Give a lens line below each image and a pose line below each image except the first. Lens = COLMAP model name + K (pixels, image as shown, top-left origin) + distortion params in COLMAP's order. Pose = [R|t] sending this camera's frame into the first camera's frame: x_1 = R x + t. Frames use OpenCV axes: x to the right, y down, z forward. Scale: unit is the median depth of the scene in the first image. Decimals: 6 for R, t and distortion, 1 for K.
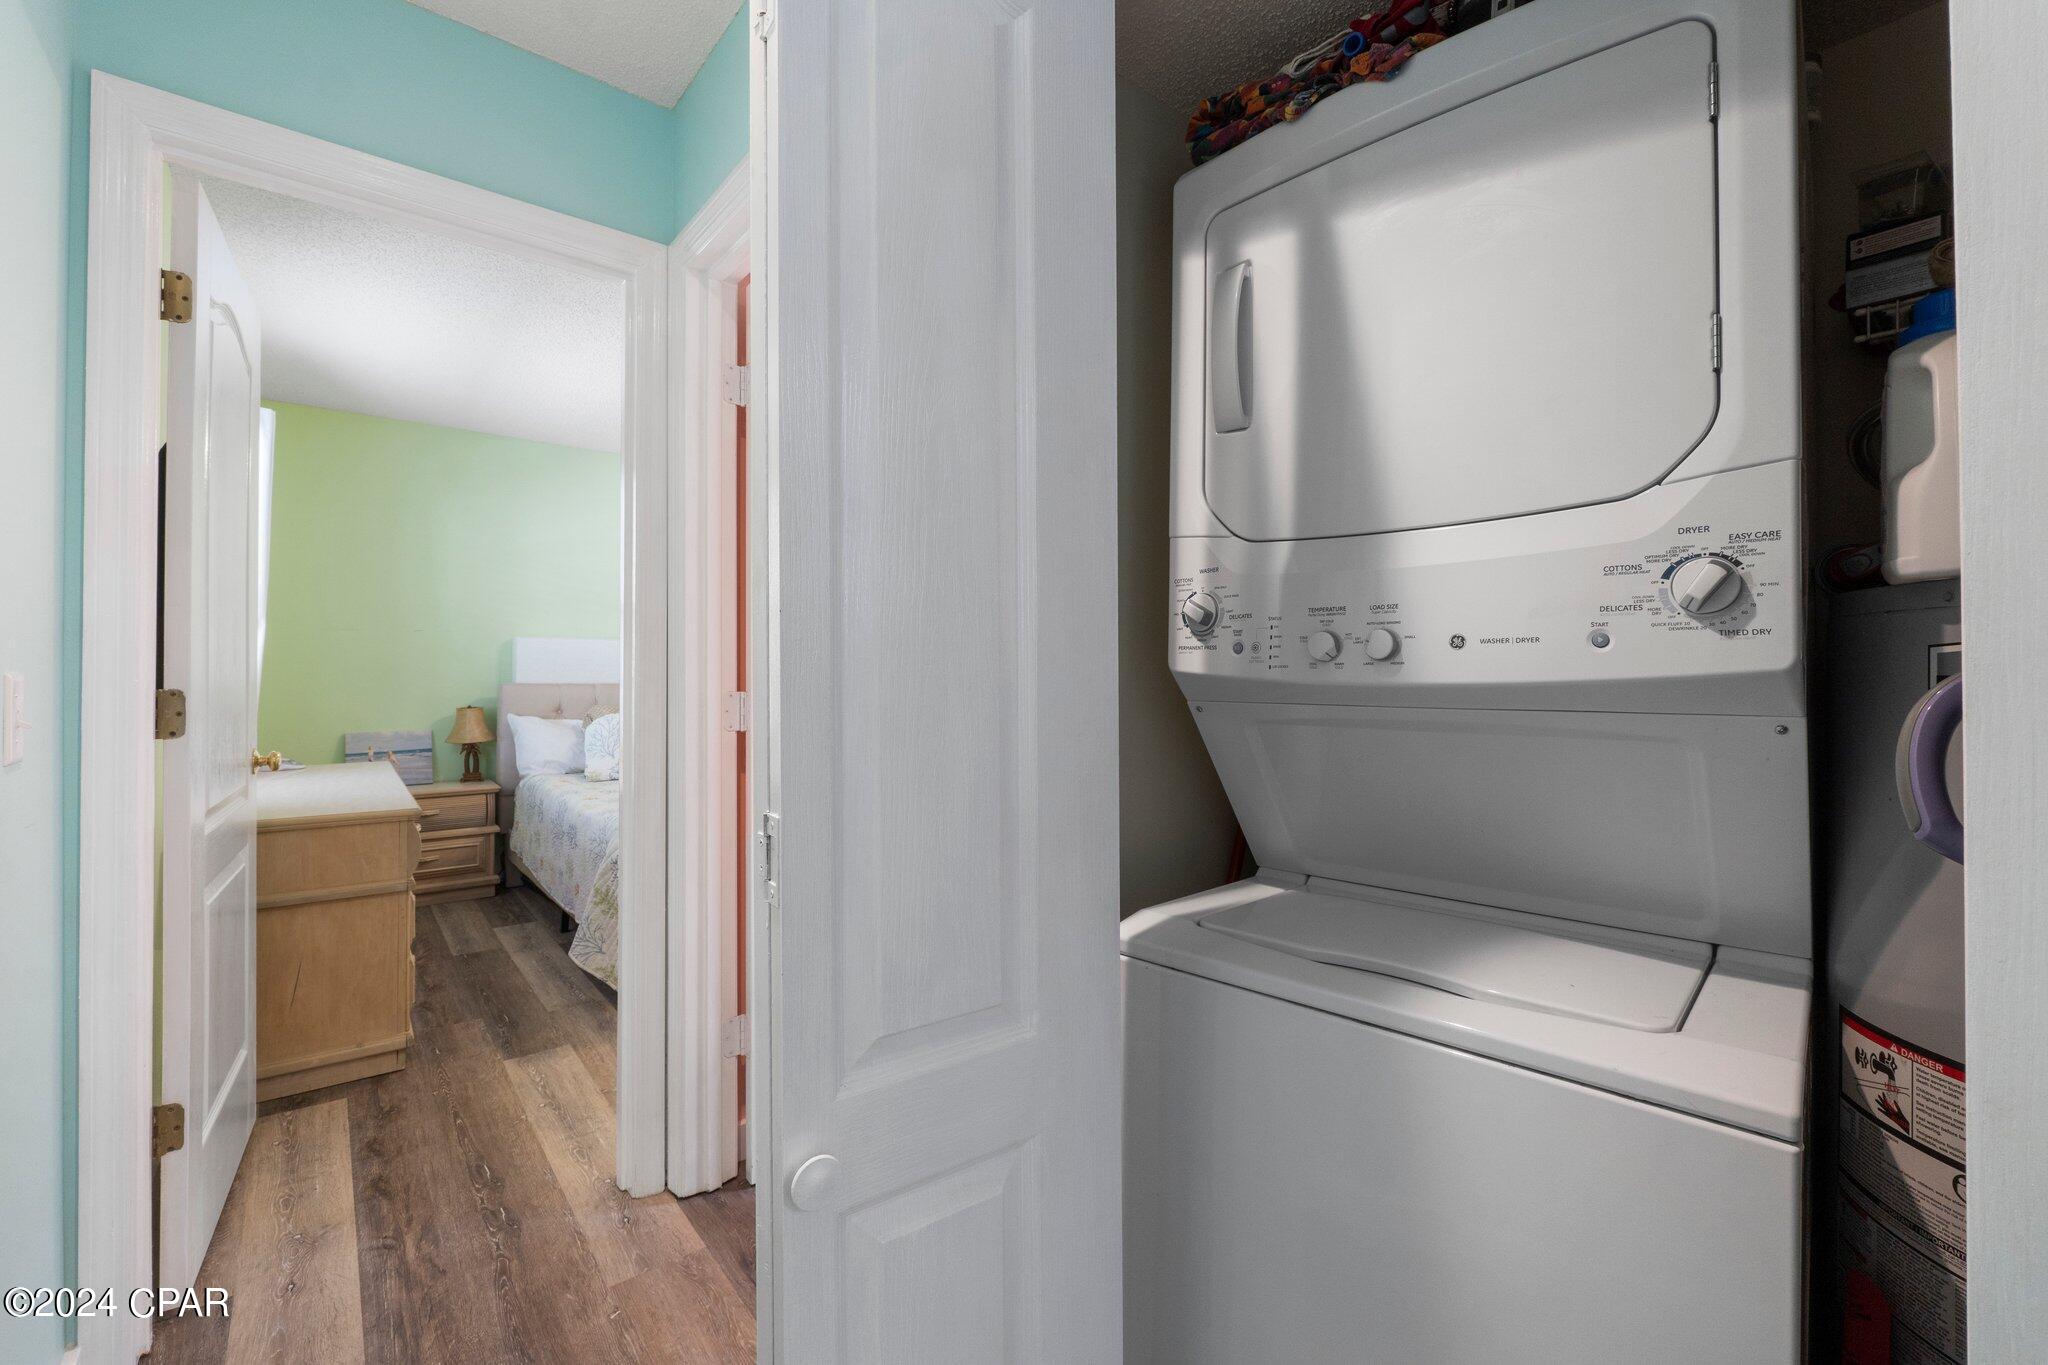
lens RADIAL K [[862.2, 0, 1033.6], [0, 862.2, 663.4], [0, 0, 1]] dist [0.001320, -0.000195]
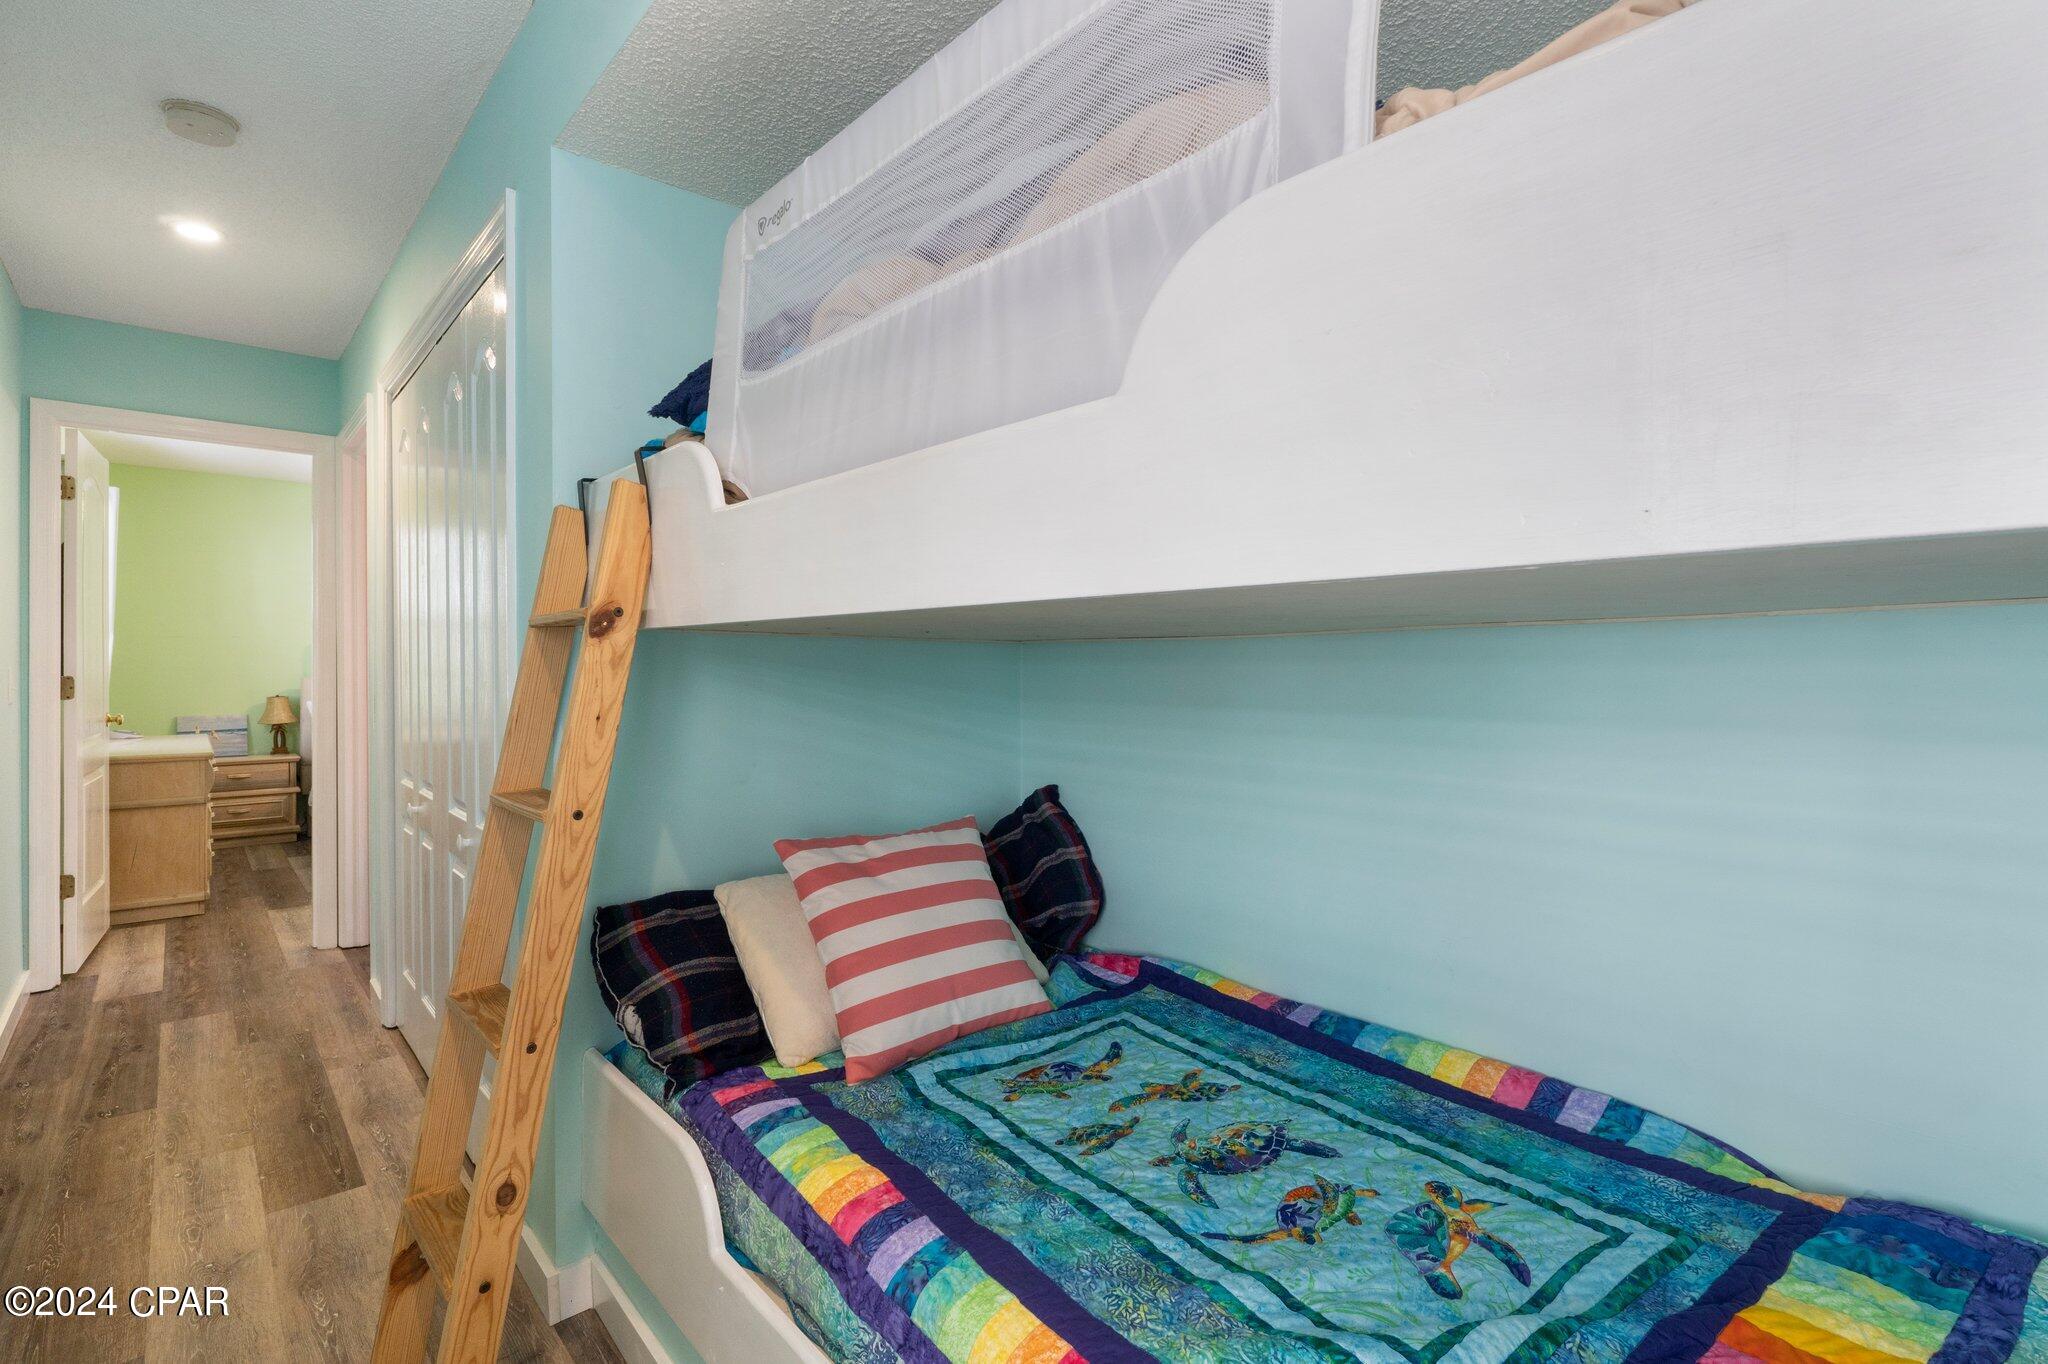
lens RADIAL K [[994.4, 0, 1022.4], [0, 994.4, 660.3], [0, 0, 1]] dist [0.014481, 0.000518]
pose [[0.999963, -0.005199, 0.006844, 0.833533], [0.005181, 0.999983, 0.002654, -0.001974], [-0.006858, -0.002618, 0.999973, -0.936162]]
